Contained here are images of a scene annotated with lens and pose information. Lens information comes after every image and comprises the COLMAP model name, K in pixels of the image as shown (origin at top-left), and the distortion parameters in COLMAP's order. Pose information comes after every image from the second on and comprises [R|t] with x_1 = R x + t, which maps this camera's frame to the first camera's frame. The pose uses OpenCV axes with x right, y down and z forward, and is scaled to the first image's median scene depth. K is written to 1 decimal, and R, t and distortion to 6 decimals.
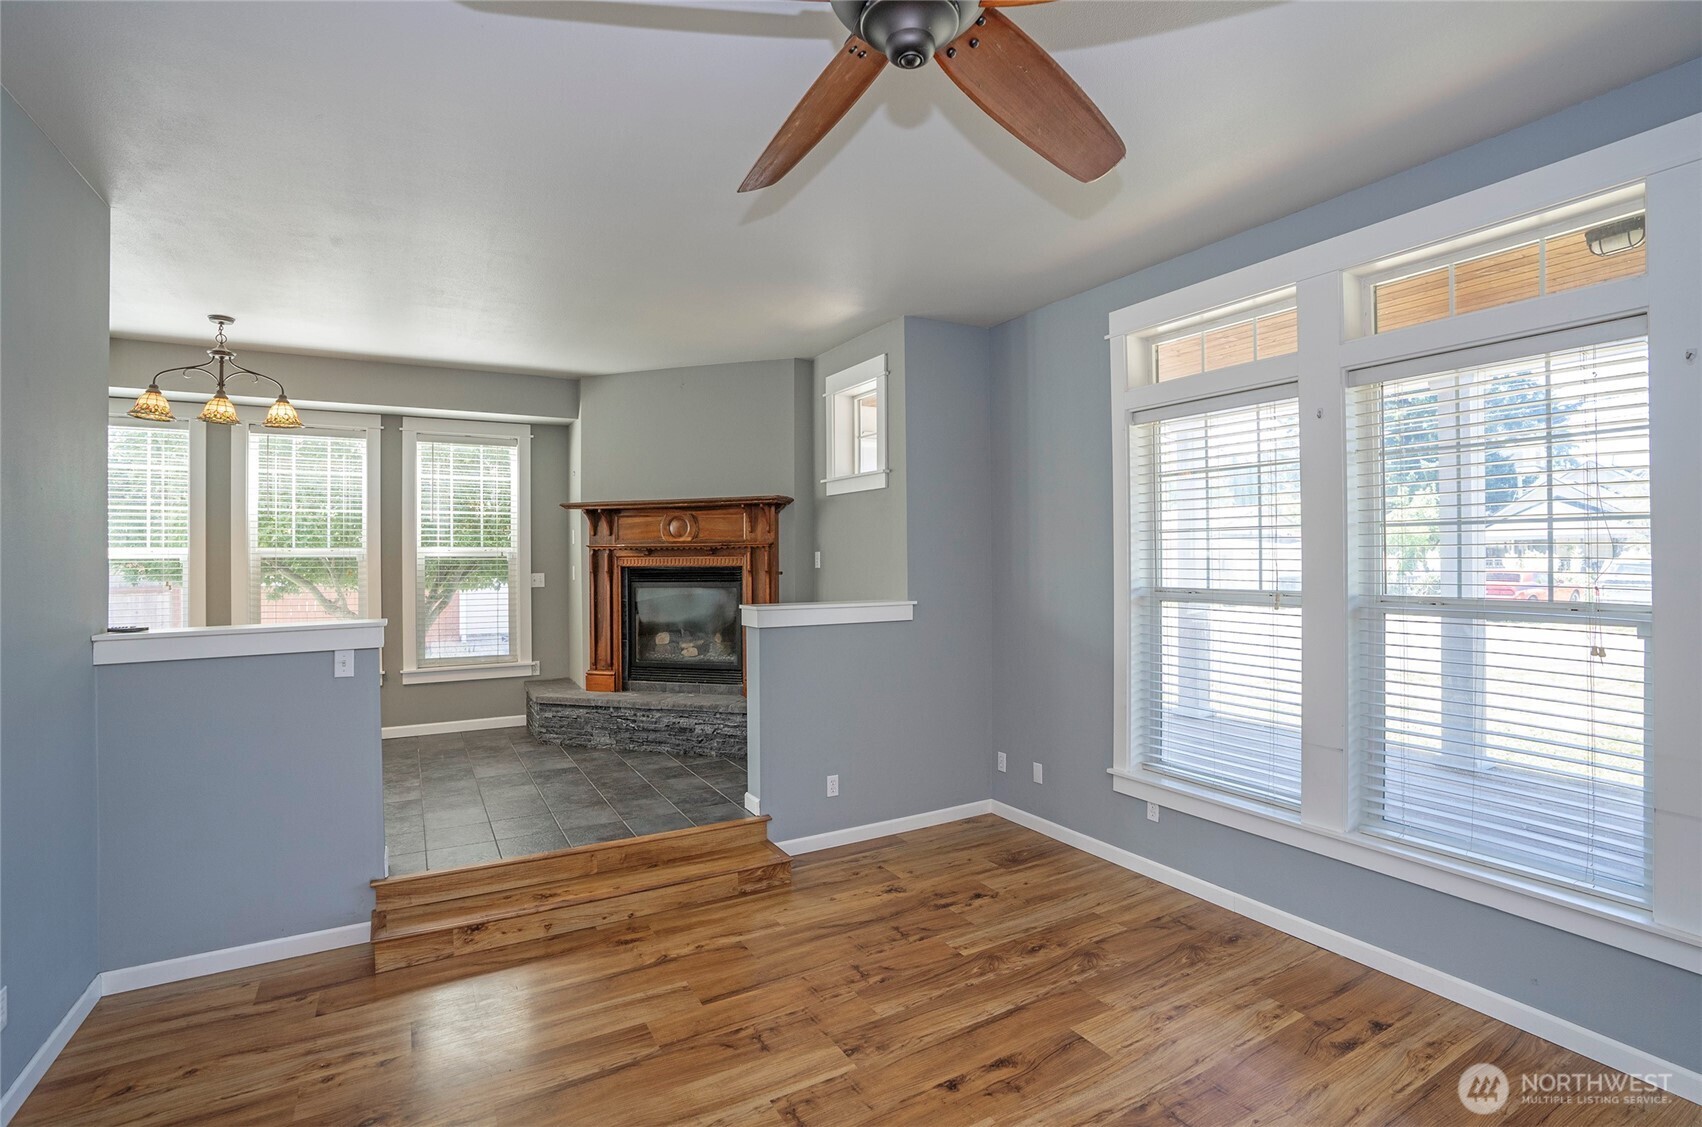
lens RADIAL K [[791.8, 0, 834.7], [0, 791.8, 560.2], [0, 0, 1]] dist [-0.067409, 0.026704]
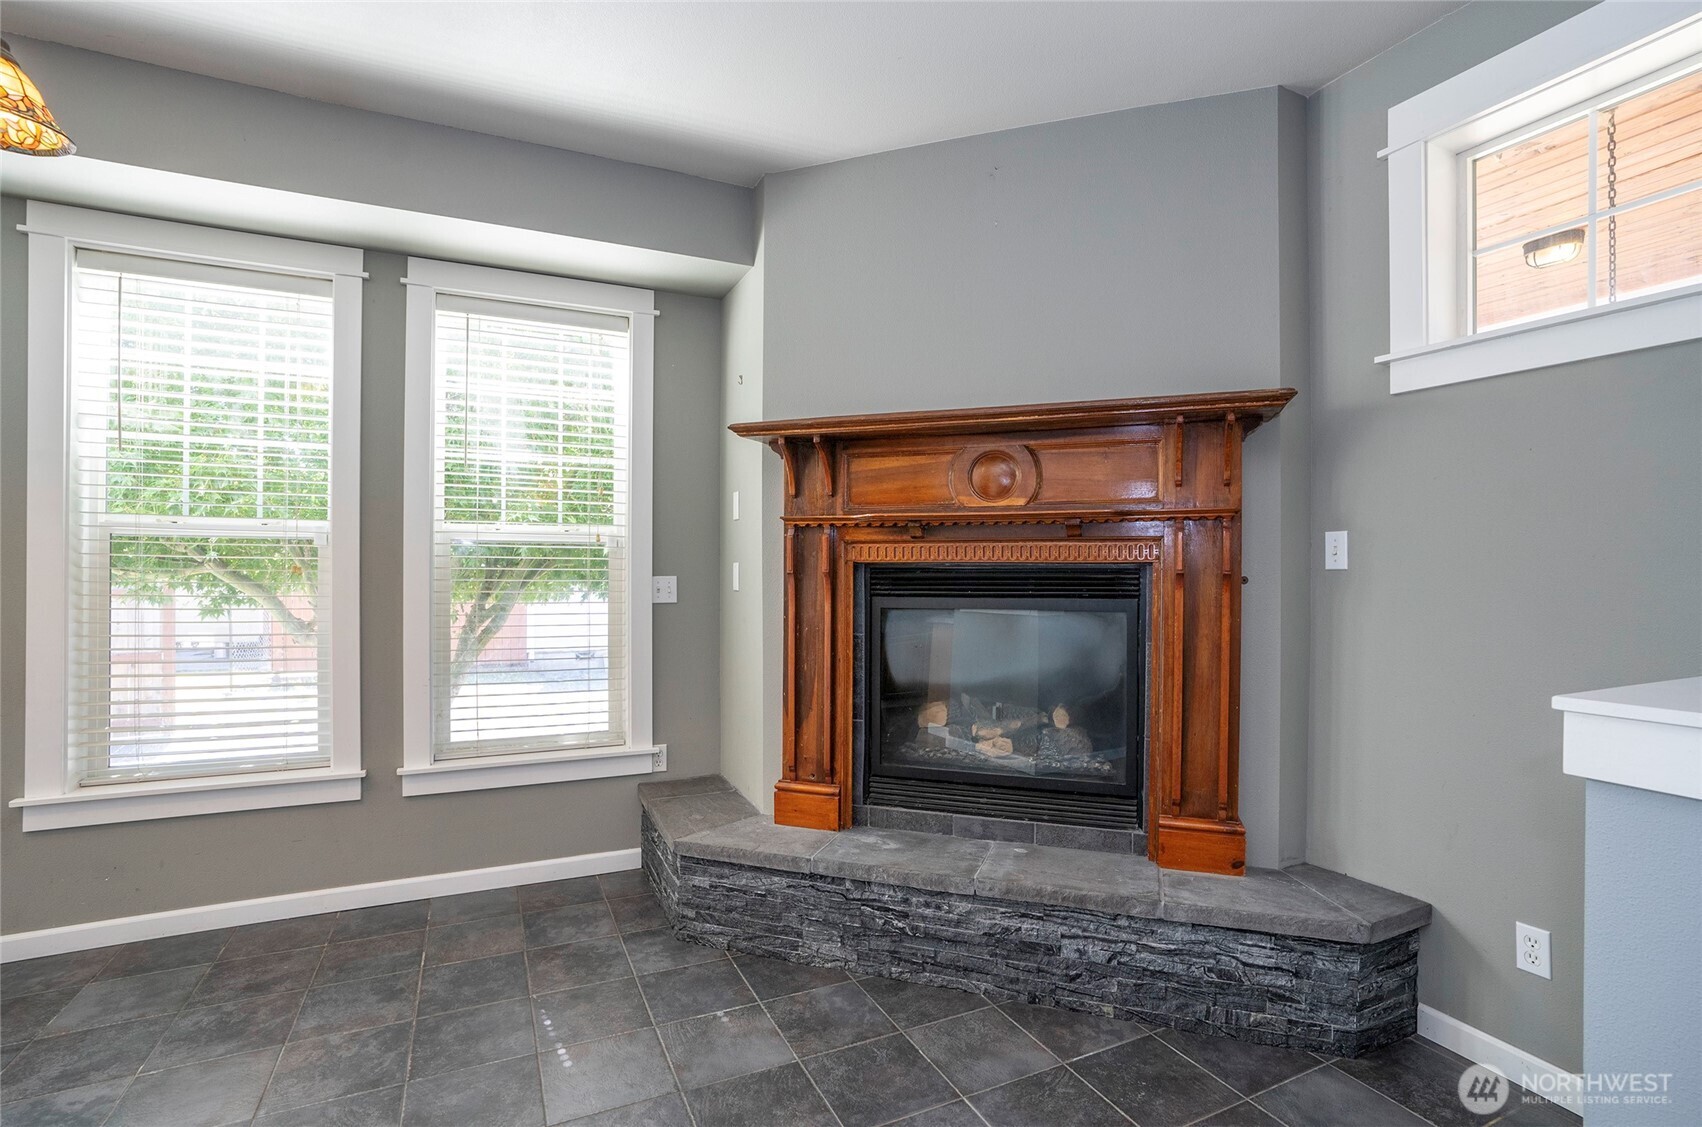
lens RADIAL K [[798.5, 0, 847.4], [0, 798.5, 570.9], [0, 0, 1]] dist [-0.062727, 0.028398]
pose [[0.997598, 0.010915, -0.068403, -0.246633], [-0.010706, 0.999937, 0.003412, 0.011515], [0.068436, -0.002672, 0.997652, 0.534960]]
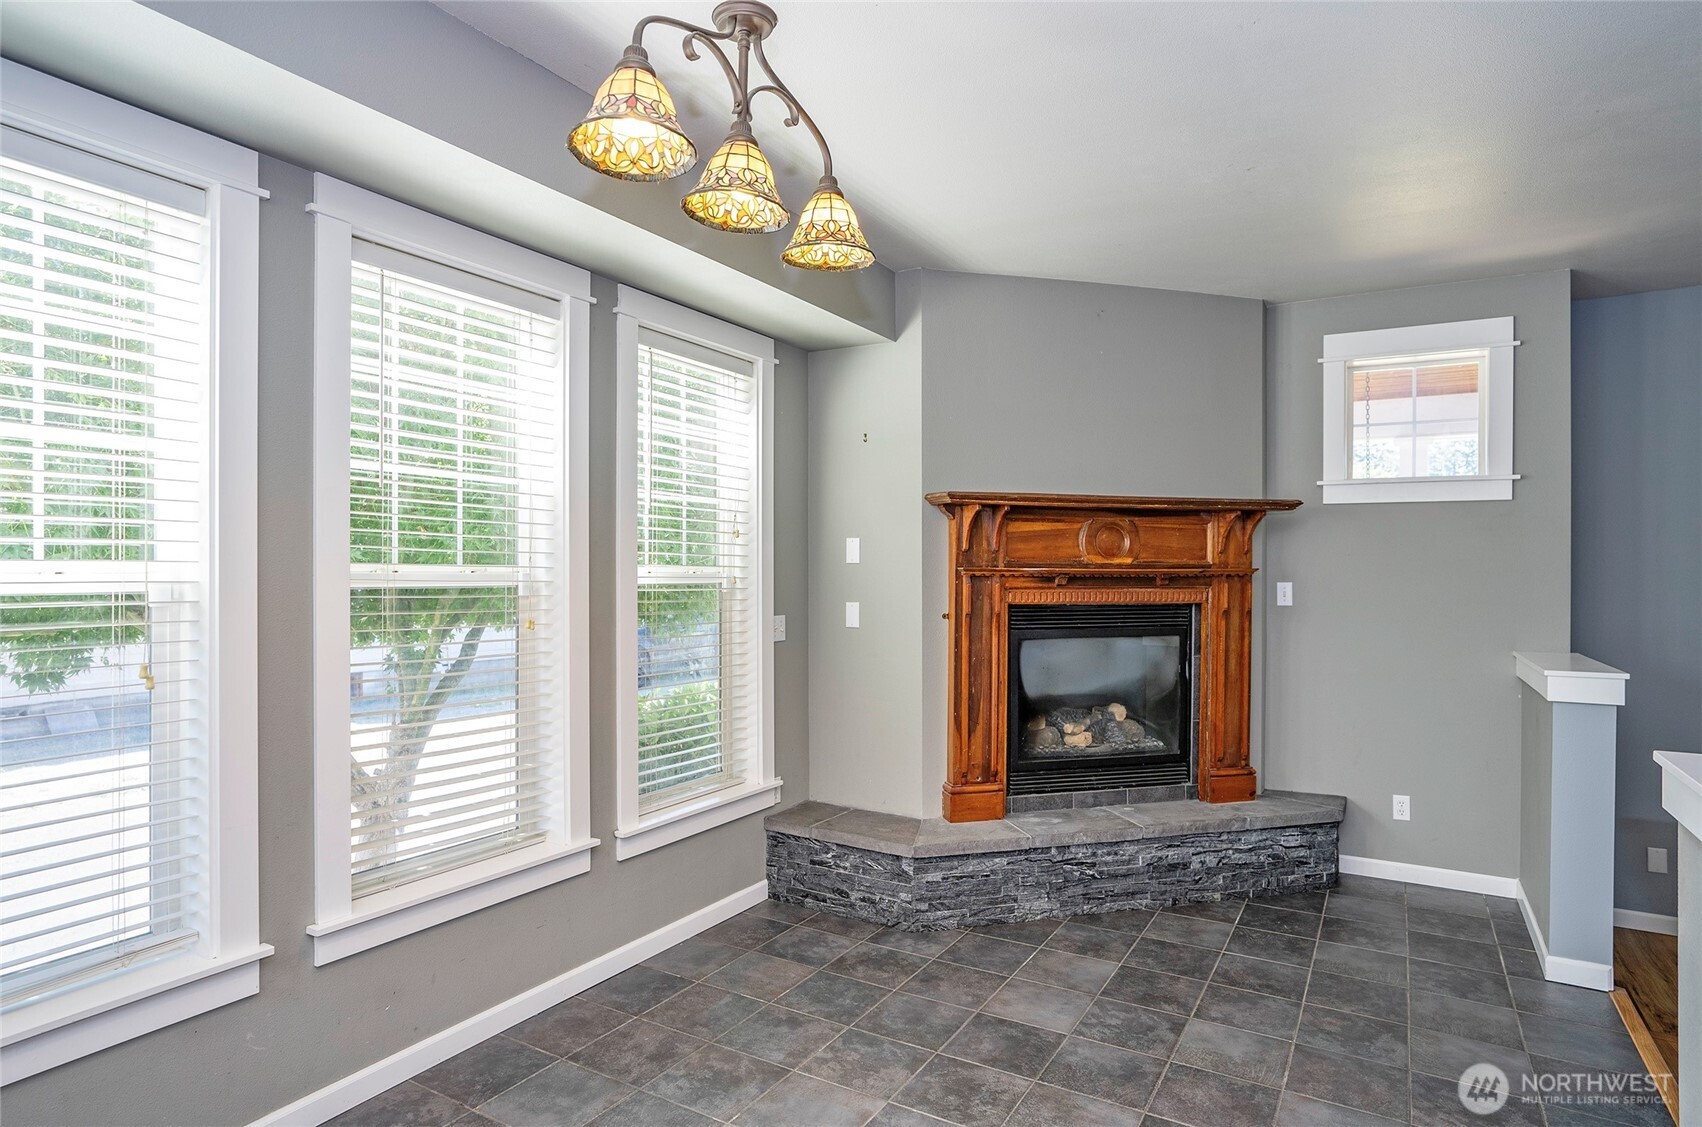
lens RADIAL K [[935.6, 0, 848.1], [0, 935.6, 573.5], [0, 0, 1]] dist [-0.055380, 0.035508]
pose [[0.866947, 0.009876, 0.498302, -0.734615], [-0.009617, 0.999949, -0.003086, -0.011917], [-0.498307, -0.002117, 0.866998, 0.460872]]
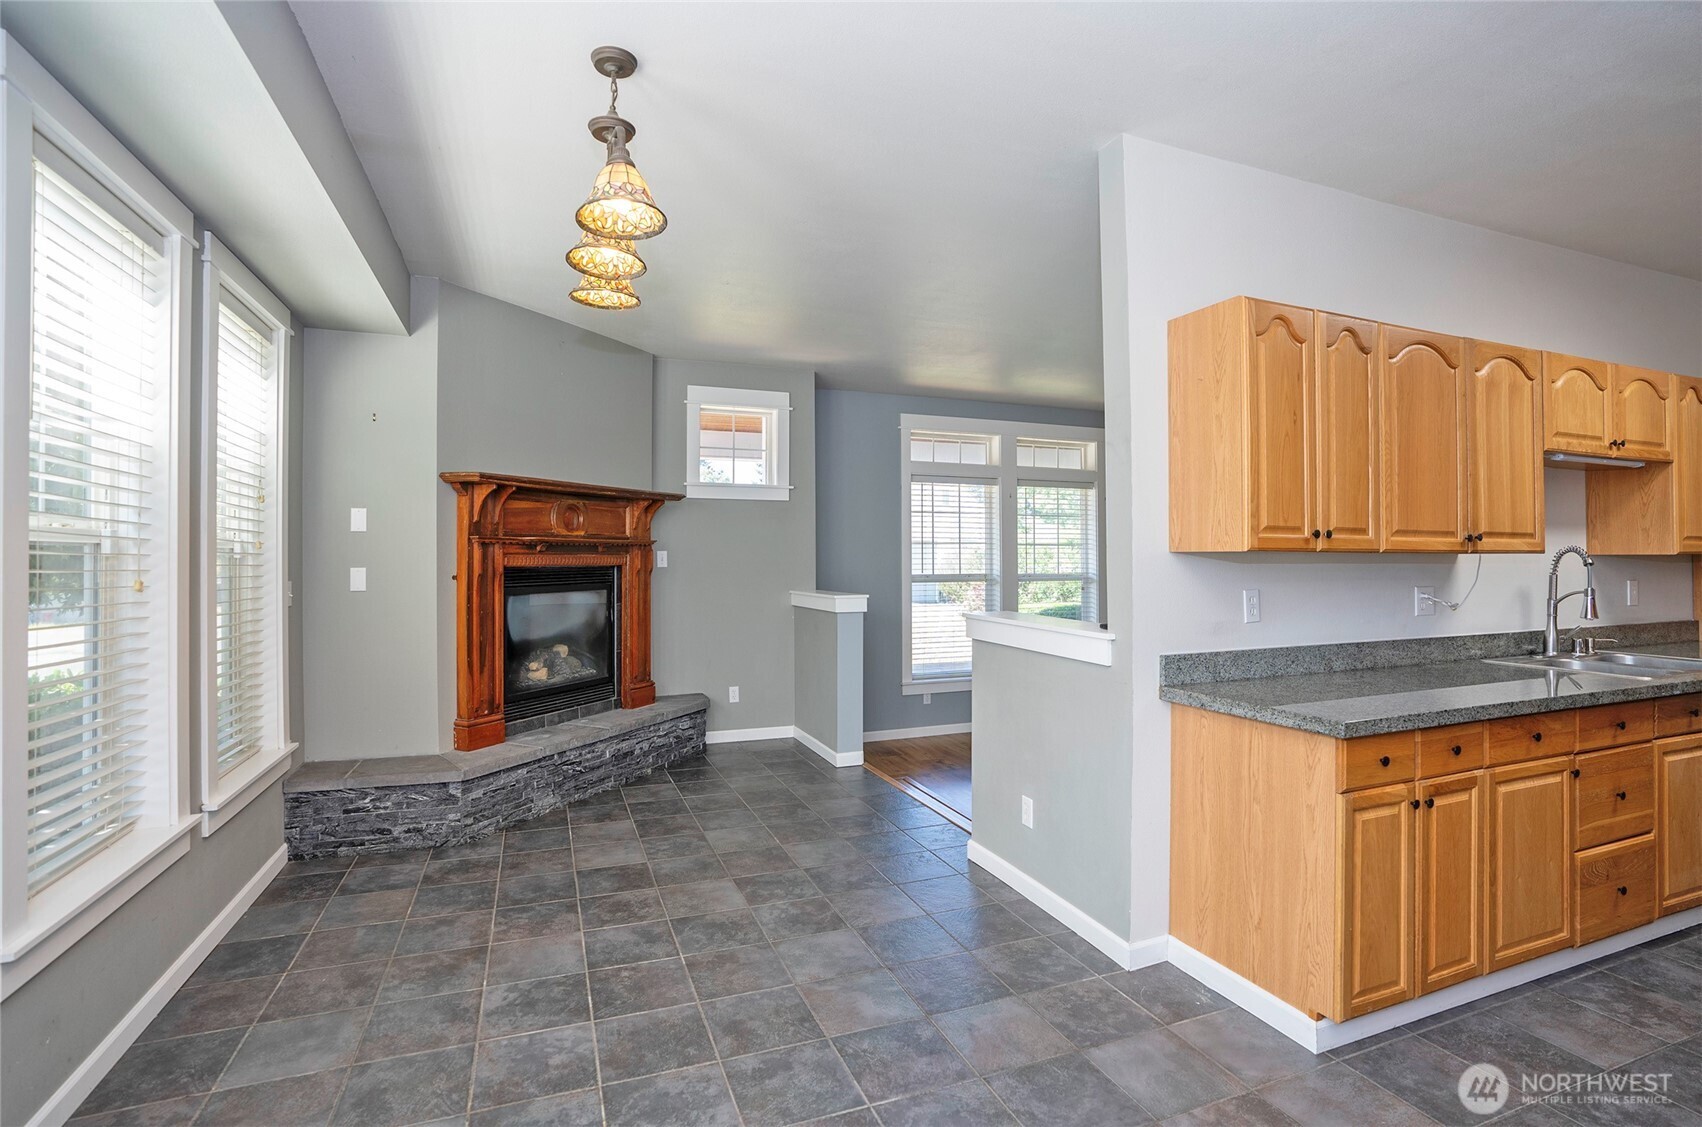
lens RADIAL K [[812.5, 0, 846.1], [0, 812.5, 540.7], [0, 0, 1]] dist [-0.071582, 0.028799]
pose [[0.148302, 0.028574, 0.988529, -0.969248], [0.005263, 0.999546, -0.029682, 0.007810], [-0.988928, 0.009604, 0.148084, 0.588422]]
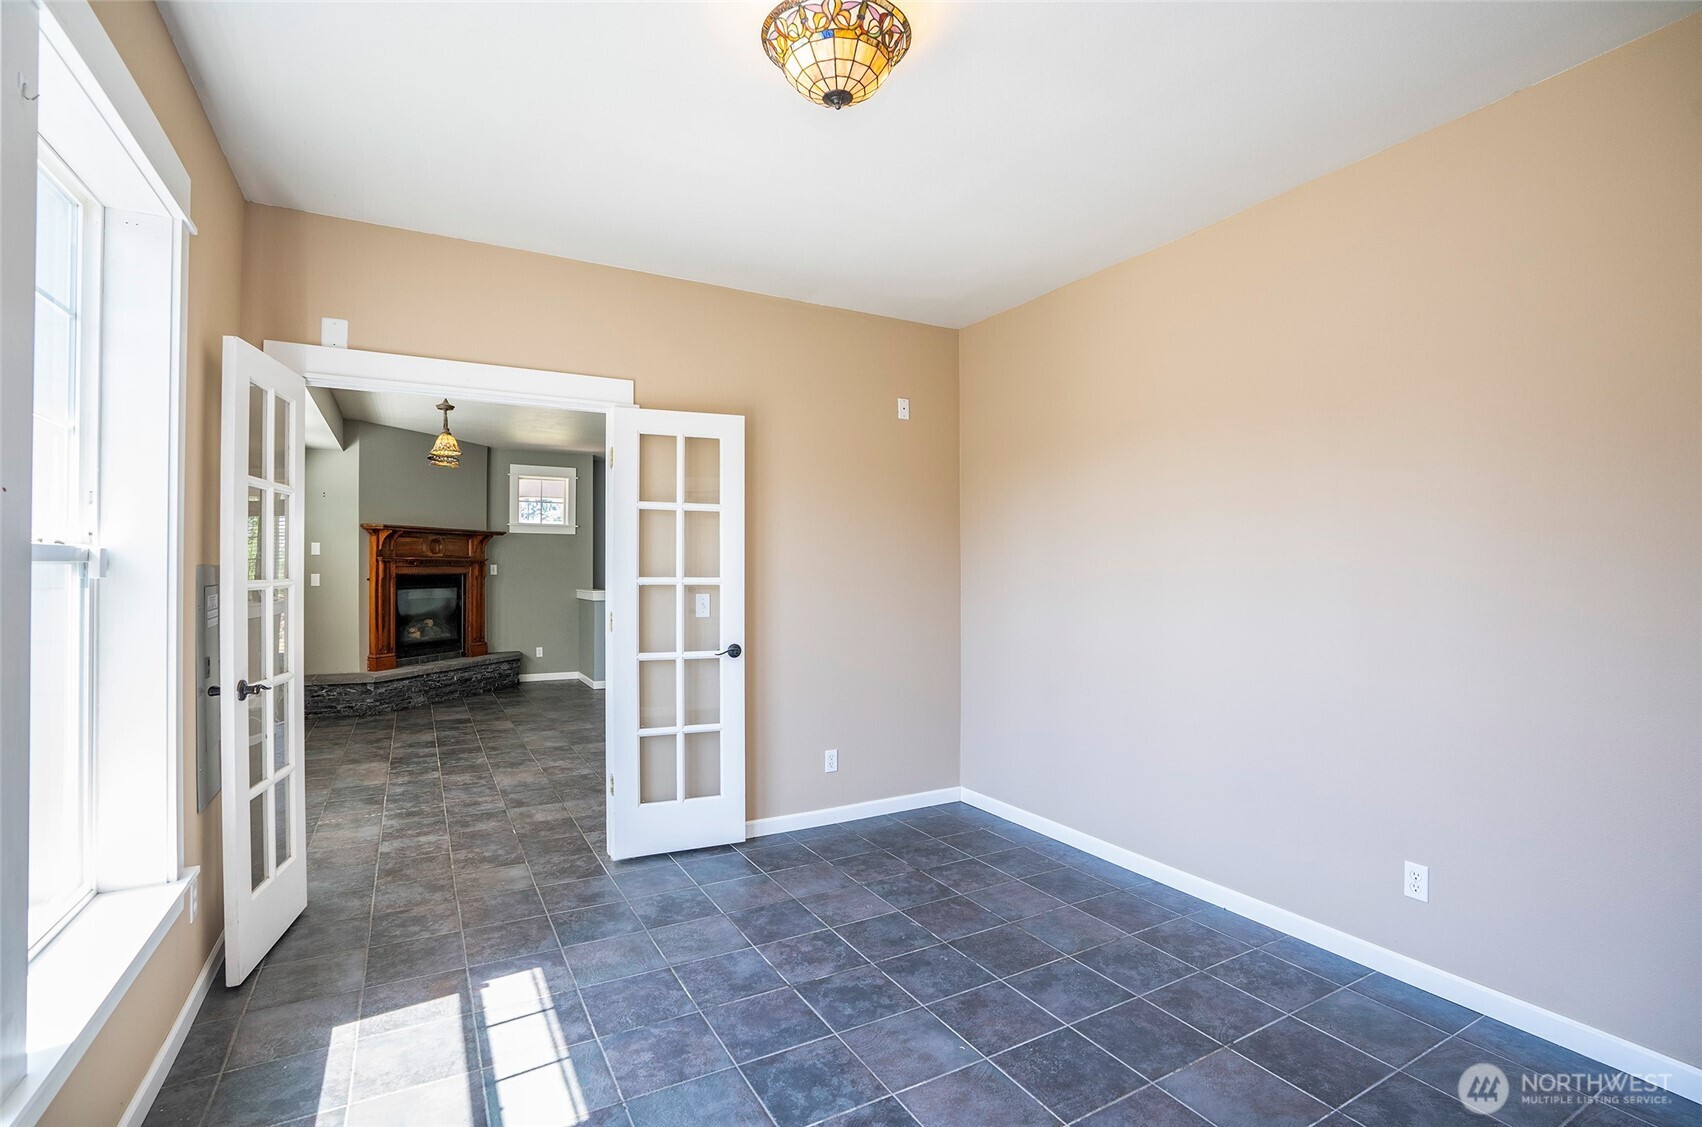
lens RADIAL K [[788.8, 0, 841.8], [0, 788.8, 560.4], [0, 0, 1]] dist [-0.059449, 0.026950]
pose [[0.004825, 0.020329, 0.999782, -1.601606], [0.001941, 0.999791, -0.020338, 0.013636], [-0.999986, 0.002039, 0.004785, 0.244215]]
